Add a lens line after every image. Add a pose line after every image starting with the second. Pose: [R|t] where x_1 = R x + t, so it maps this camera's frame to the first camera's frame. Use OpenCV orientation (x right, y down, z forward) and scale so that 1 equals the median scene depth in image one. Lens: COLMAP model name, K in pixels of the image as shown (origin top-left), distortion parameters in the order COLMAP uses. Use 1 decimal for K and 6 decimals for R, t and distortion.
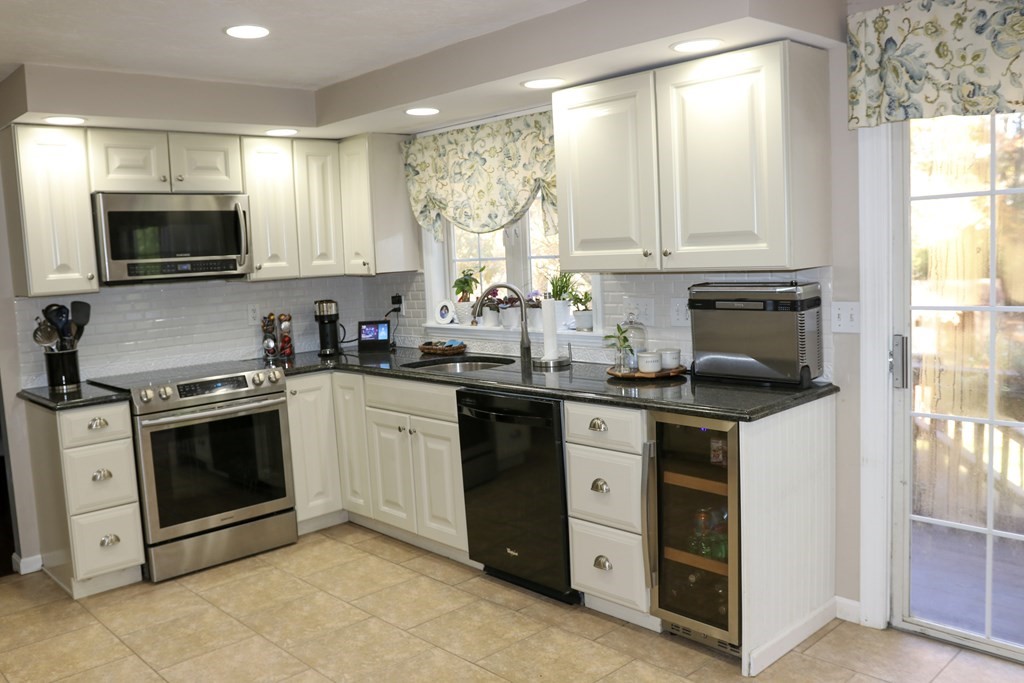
lens RADIAL K [[887.6, 0, 512.0], [0, 887.6, 341.5], [0, 0, 1]] dist [-0.001603, 0.015048]
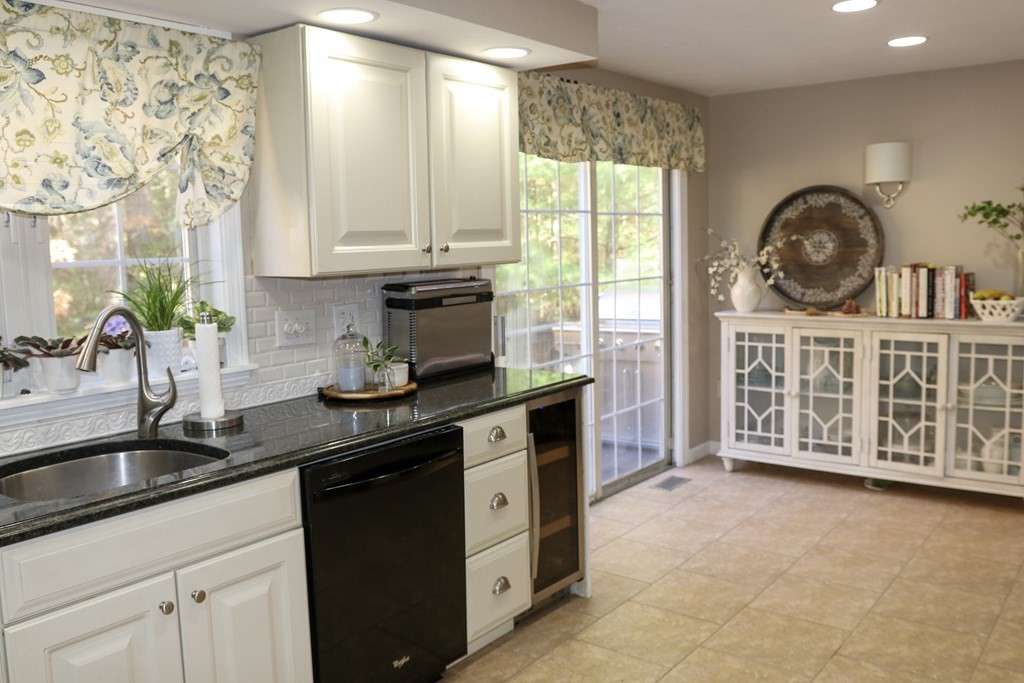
lens RADIAL K [[887.6, 0, 512.0], [0, 887.6, 341.5], [0, 0, 1]] dist [-0.001603, 0.015048]
pose [[-0.161520, -0.064640, 0.984750, -0.809886], [0.140365, 0.986203, 0.087758, -0.077797], [-0.976836, 0.152400, -0.150219, 1.129522]]
